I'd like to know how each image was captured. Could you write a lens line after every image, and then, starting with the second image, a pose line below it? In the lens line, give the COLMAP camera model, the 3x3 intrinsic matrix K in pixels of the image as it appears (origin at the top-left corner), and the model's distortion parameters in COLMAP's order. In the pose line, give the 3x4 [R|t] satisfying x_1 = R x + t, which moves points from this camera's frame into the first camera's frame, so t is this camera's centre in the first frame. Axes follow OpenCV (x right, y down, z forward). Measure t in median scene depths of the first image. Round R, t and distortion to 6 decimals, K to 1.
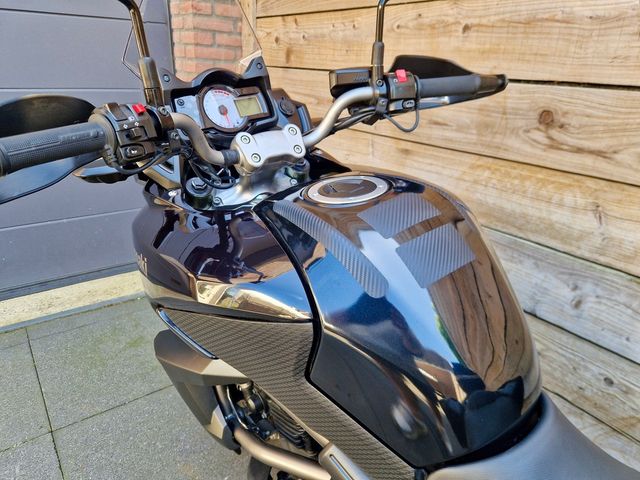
lens RADIAL K [[433.2, 0, 315.3], [0, 433.2, 240.6], [0, 0, 1]] dist [0.052768, -0.046274]
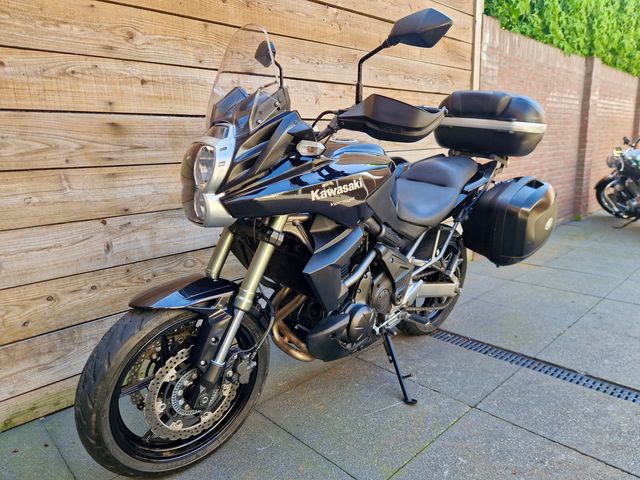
lens RADIAL K [[433.2, 0, 320.3], [0, 433.2, 235.9], [0, 0, 1]] dist [0.052768, -0.046274]
pose [[-0.131555, -0.229002, 0.964495, -1.494565], [0.400378, 0.877790, 0.263026, -0.209454], [-0.906858, 0.420765, -0.023791, 0.837698]]
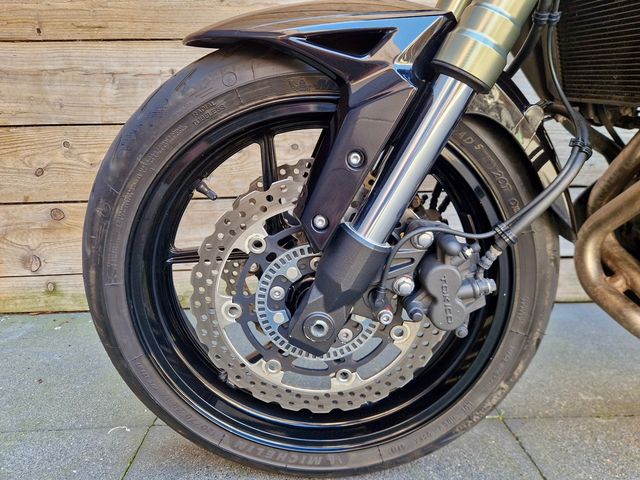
lens RADIAL K [[433.2, 0, 319.8], [0, 433.2, 238.7], [0, 0, 1]] dist [0.052768, -0.046274]
pose [[0.564222, -0.225064, 0.794355, -0.713643], [0.349127, 0.936913, 0.017474, 0.288279], [-0.748174, 0.267471, 0.607203, 1.000415]]
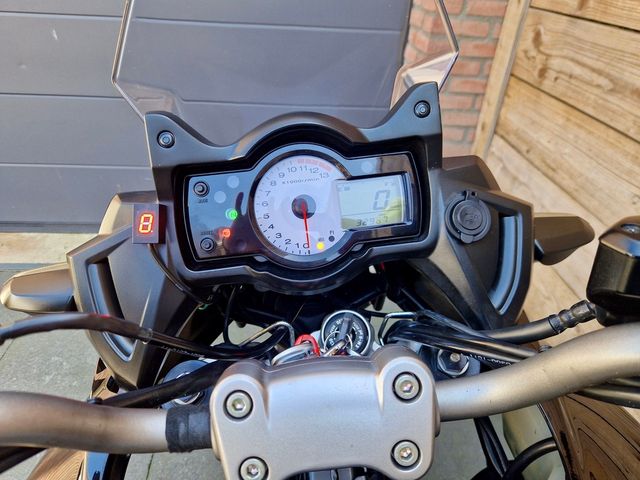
lens RADIAL K [[433.2, 0, 317.4], [0, 433.2, 229.7], [0, 0, 1]] dist [0.052768, -0.046274]
pose [[0.837512, 0.291258, -0.462323, 0.003219], [-0.219909, 0.954214, 0.202771, -0.298743], [0.500213, -0.068154, 0.863216, 0.516063]]
